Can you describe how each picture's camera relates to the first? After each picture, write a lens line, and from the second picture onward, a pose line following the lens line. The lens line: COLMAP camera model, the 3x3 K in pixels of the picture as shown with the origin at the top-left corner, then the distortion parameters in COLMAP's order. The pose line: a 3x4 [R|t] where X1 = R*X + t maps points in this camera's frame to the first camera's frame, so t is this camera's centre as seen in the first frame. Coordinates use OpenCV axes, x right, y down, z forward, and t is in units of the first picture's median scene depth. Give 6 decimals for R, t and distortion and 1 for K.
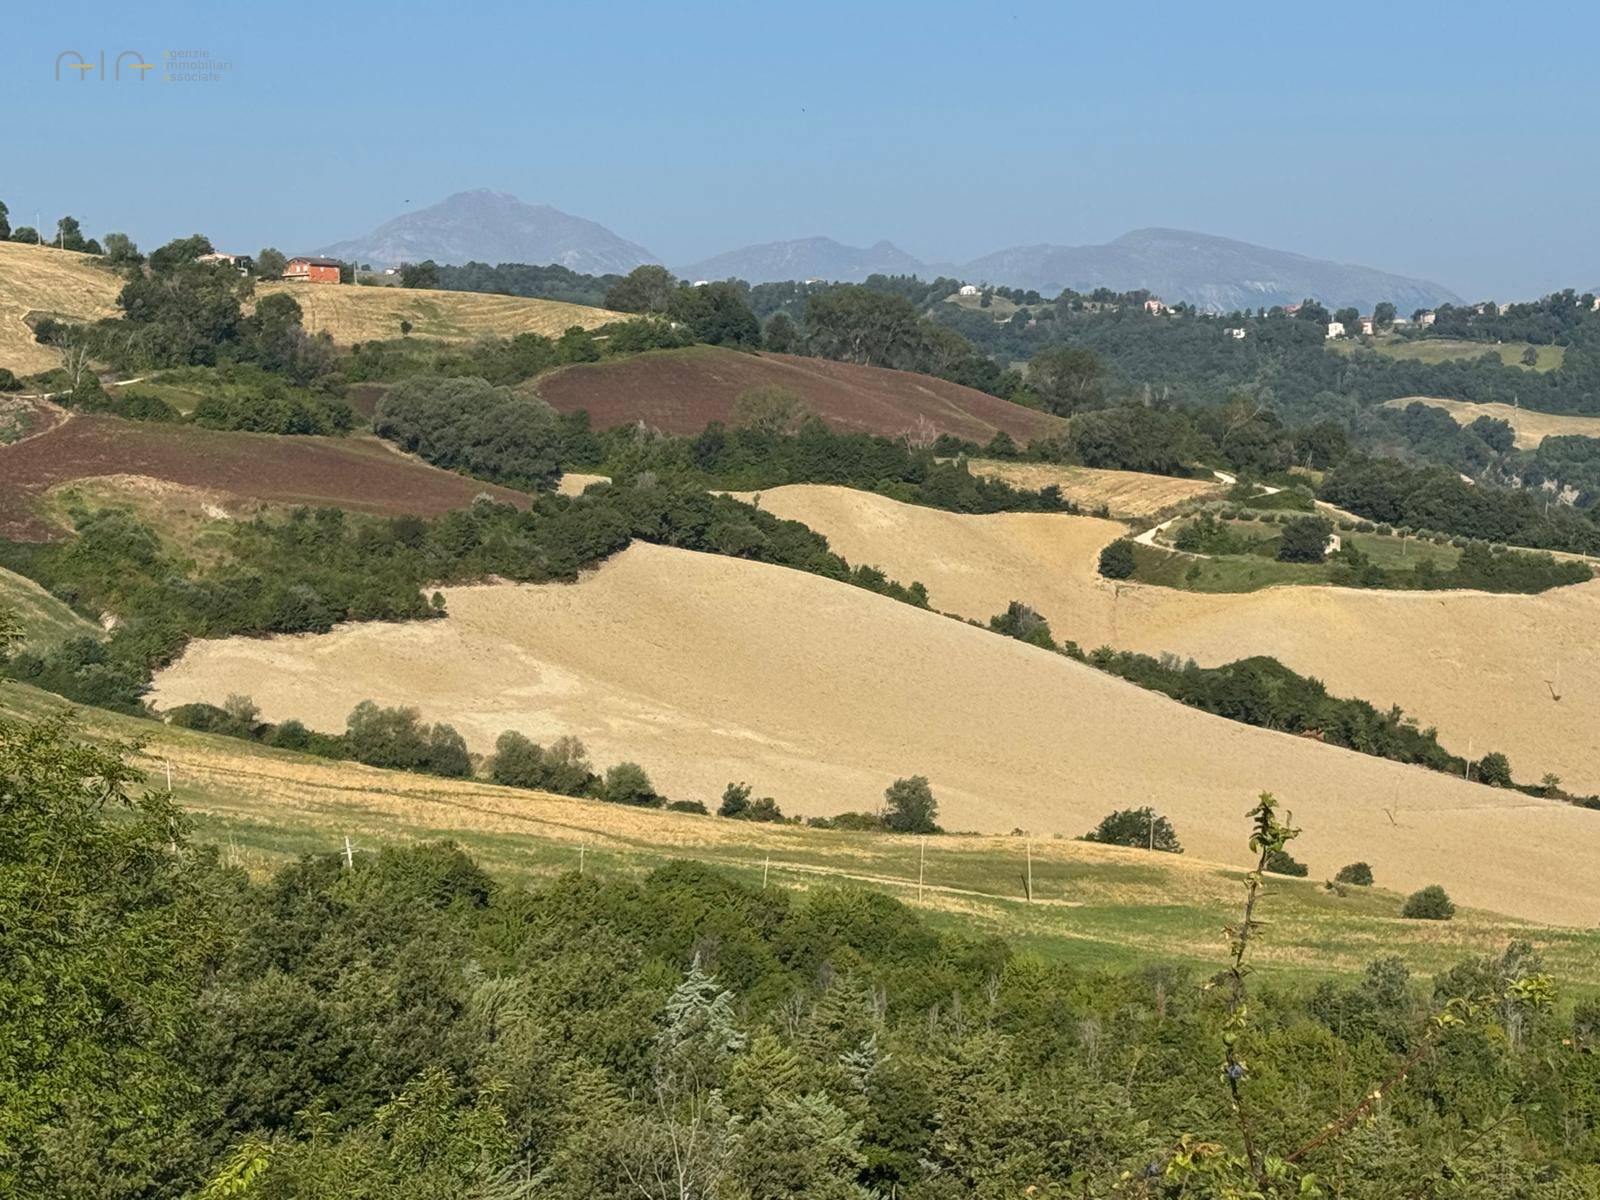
lens RADIAL K [[3651.4, 0, 803.9], [0, 3651.4, 594.6], [0, 0, 1]] dist [0.152375, 0.000000]
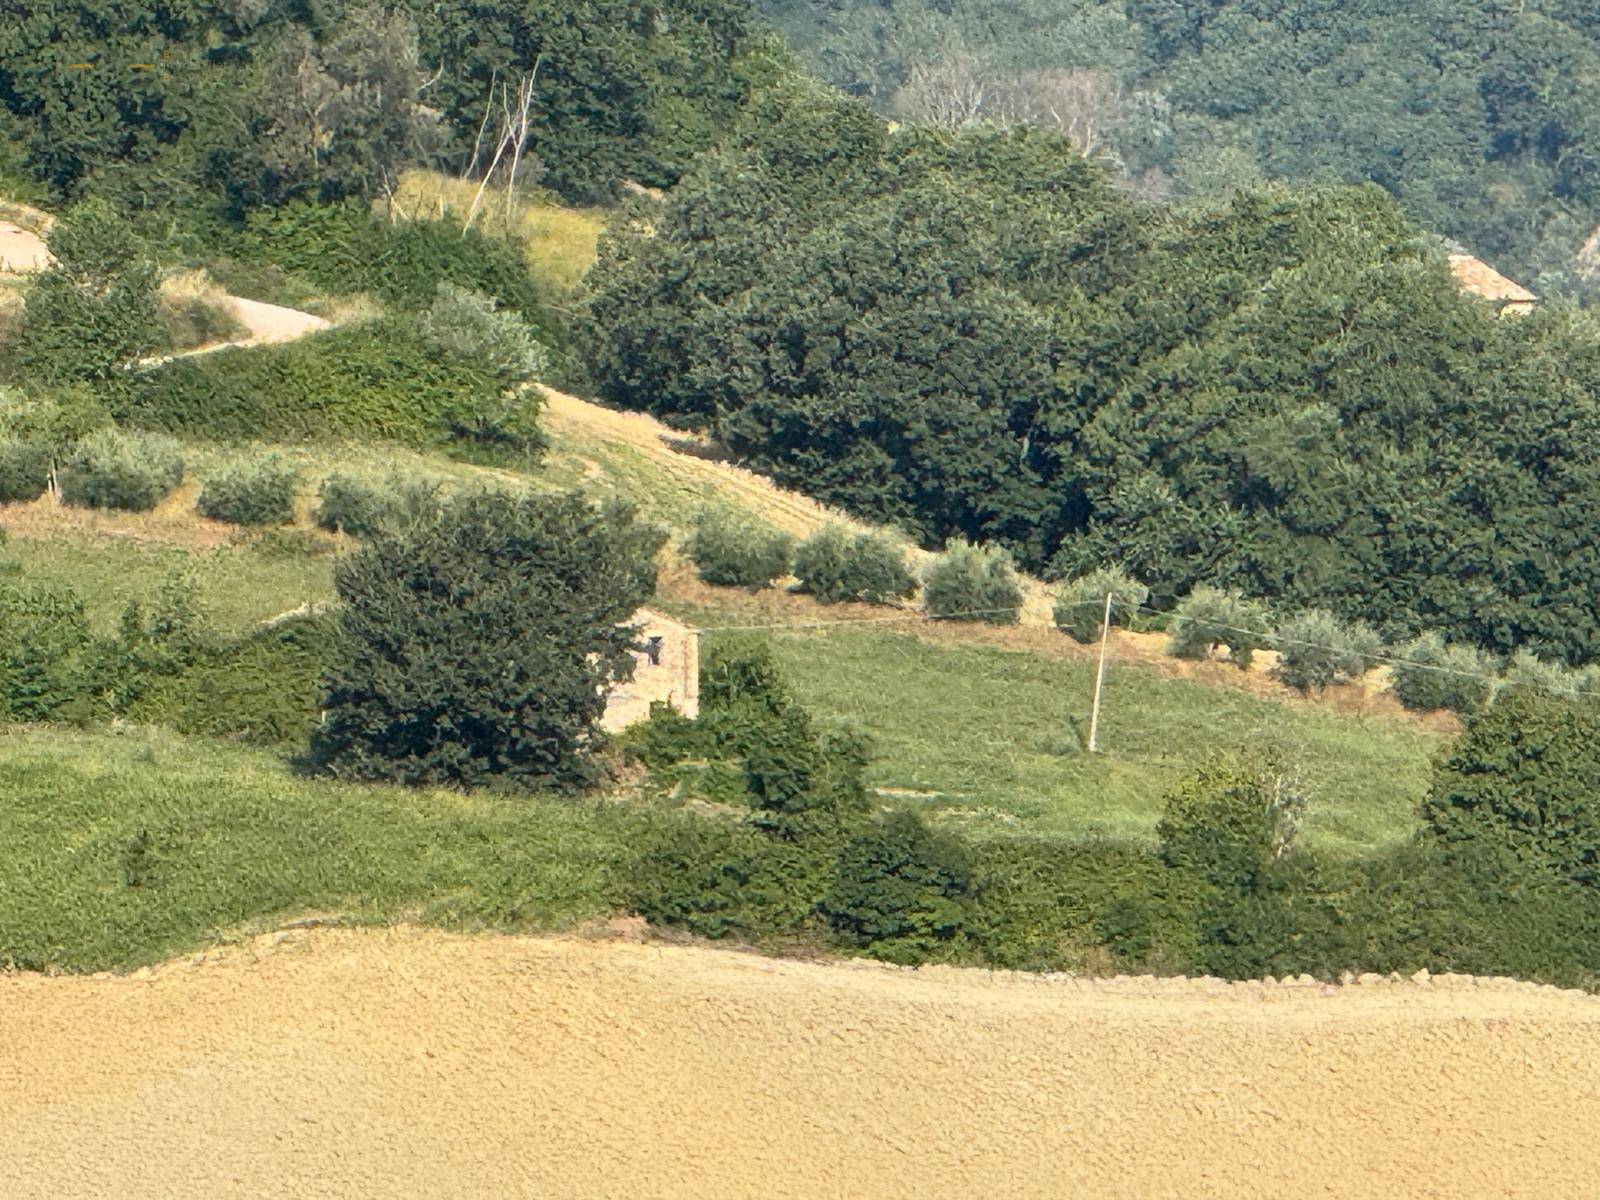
lens RADIAL K [[3651.4, 0, 797.6], [0, 3651.4, 603.3], [0, 0, 1]] dist [0.152375, 0.000000]
pose [[0.979050, 0.030085, 0.201386, 0.118904], [-0.018838, 0.998166, -0.057534, -0.007789], [-0.202748, 0.052535, 0.977821, 0.845817]]
